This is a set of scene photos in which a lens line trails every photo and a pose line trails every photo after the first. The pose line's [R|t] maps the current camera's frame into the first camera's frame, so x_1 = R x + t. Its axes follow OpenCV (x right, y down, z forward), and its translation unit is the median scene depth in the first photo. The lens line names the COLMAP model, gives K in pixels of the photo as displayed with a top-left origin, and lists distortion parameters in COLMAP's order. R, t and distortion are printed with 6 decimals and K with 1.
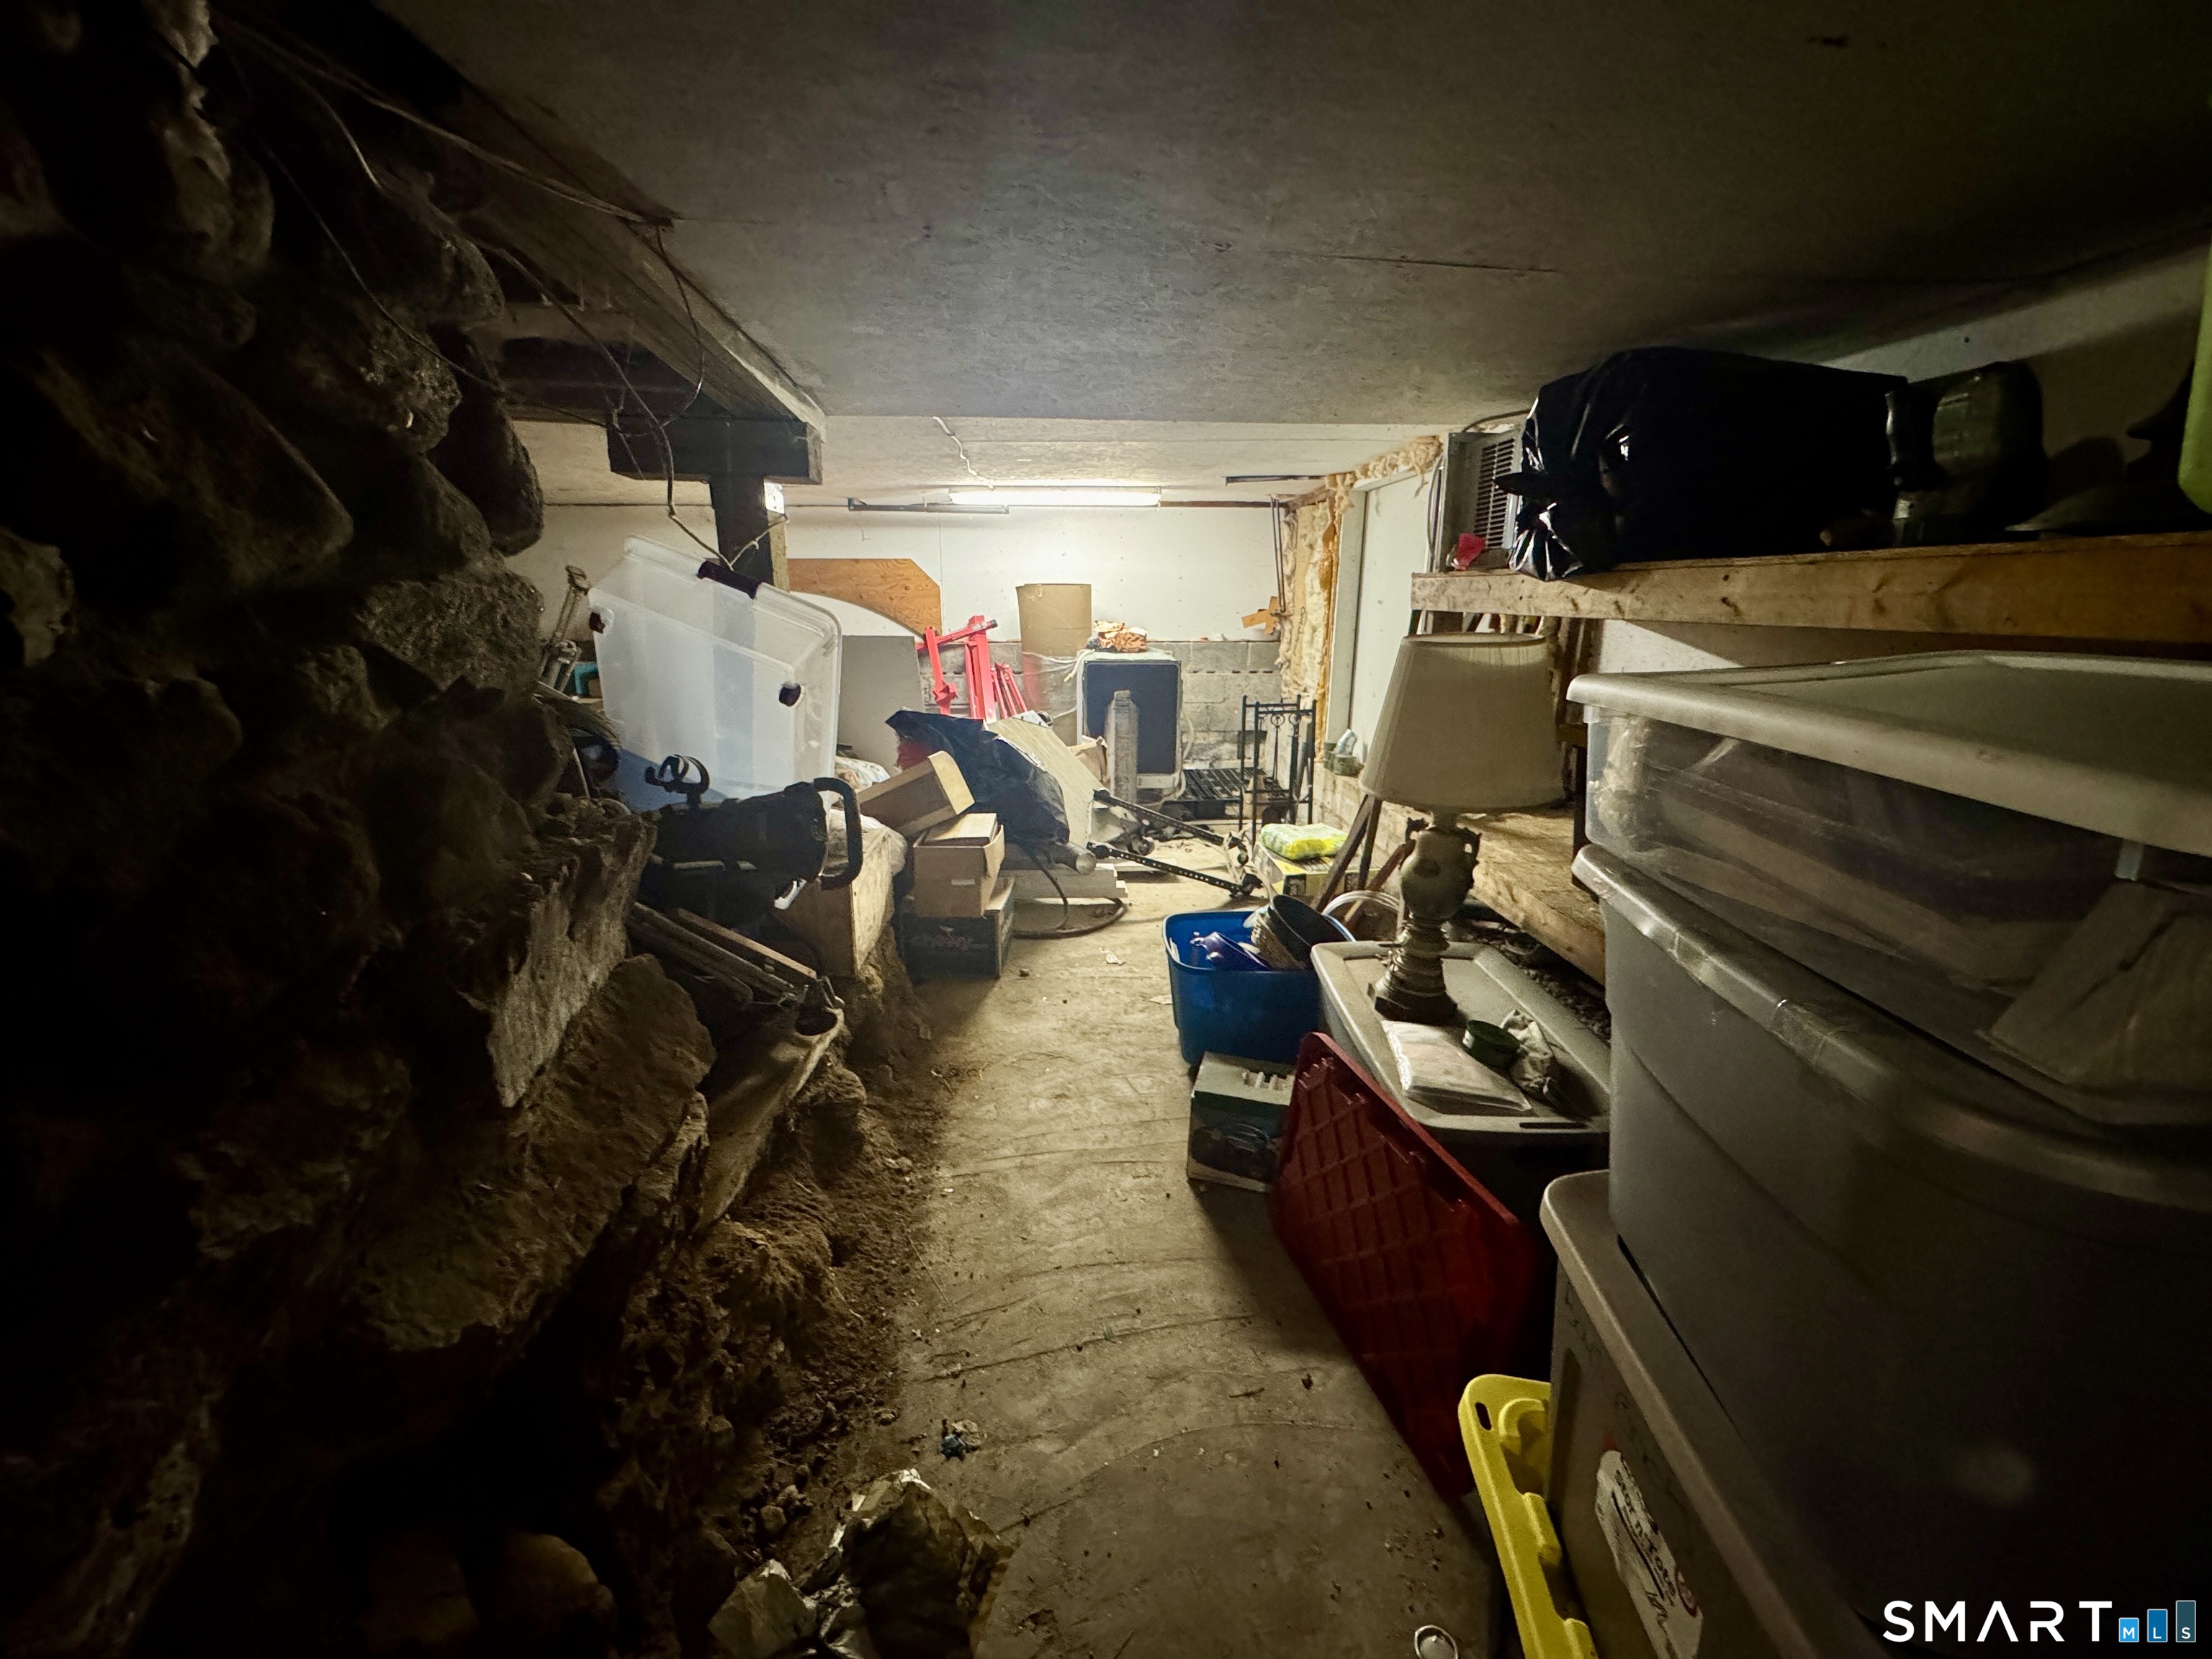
lens RADIAL K [[887.7, 0, 1104.7], [0, 887.7, 835.4], [0, 0, 1]] dist [0.000357, -0.000754]
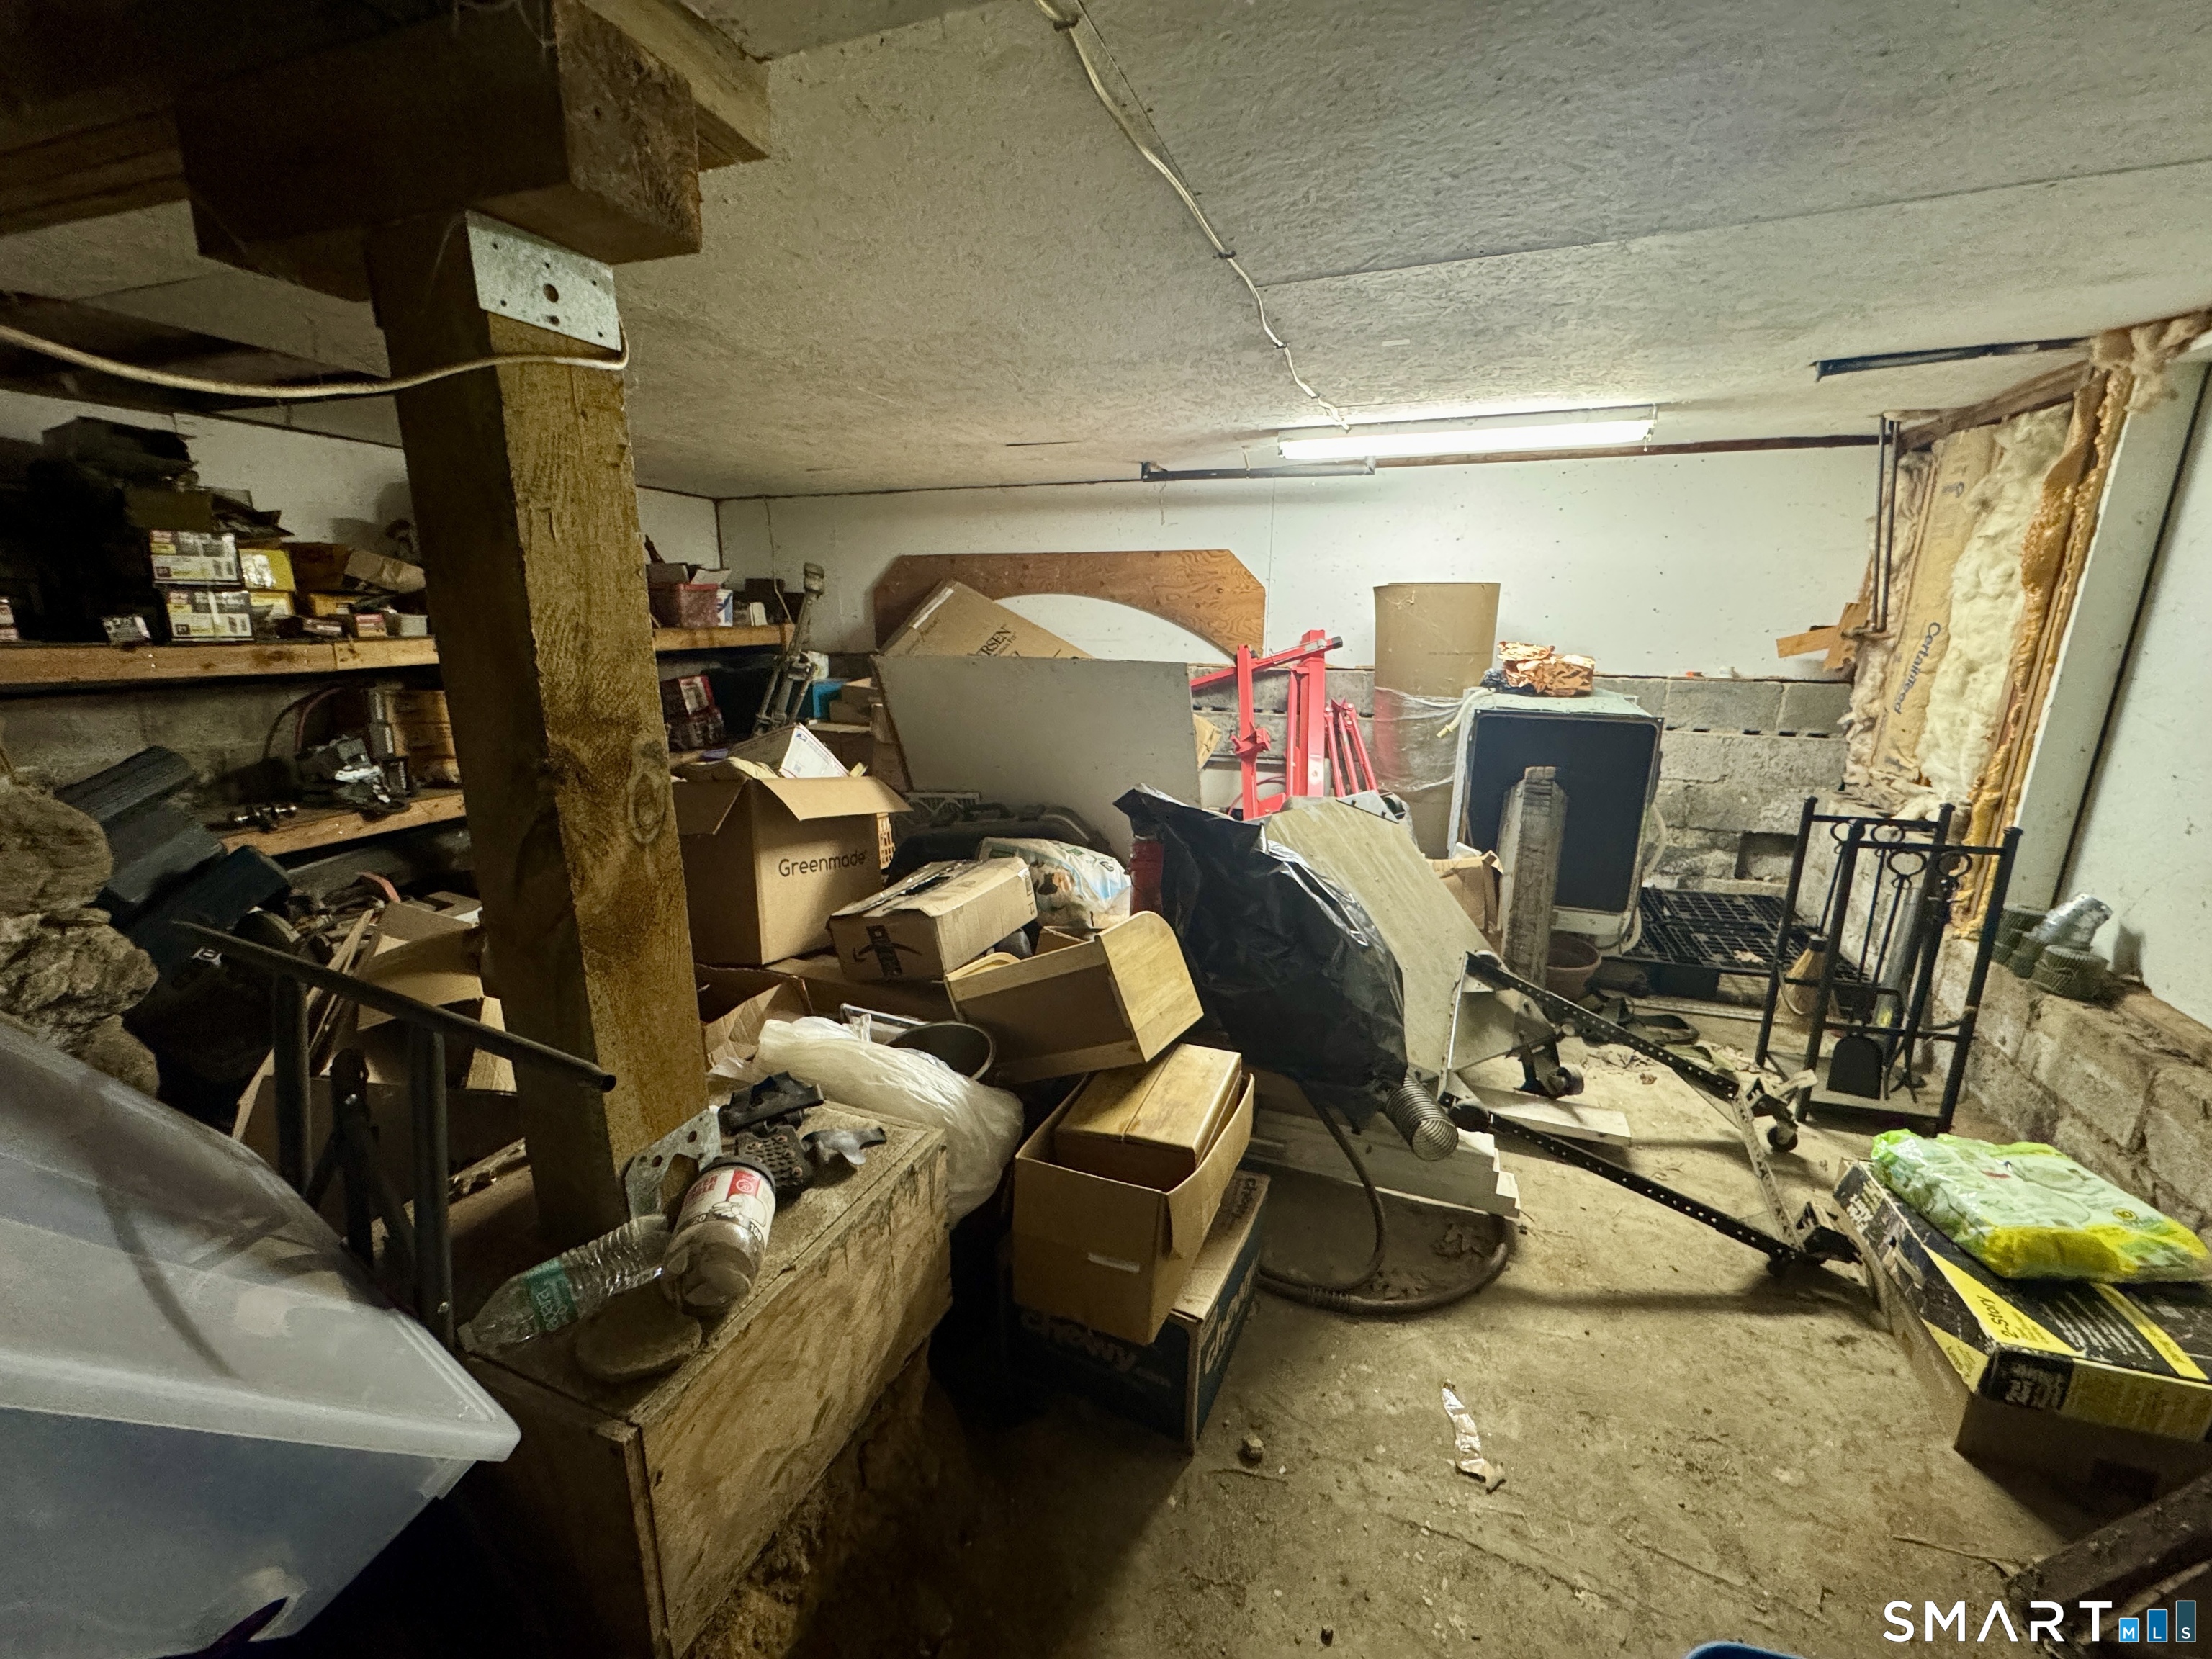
lens RADIAL K [[887.7, 0, 1106.7], [0, 887.7, 831.5], [0, 0, 1]] dist [0.000357, -0.000754]
pose [[0.916909, 0.101988, -0.385846, -0.010942], [-0.107680, 0.994162, 0.006894, -0.087578], [0.384296, 0.035227, 0.922538, 0.339015]]
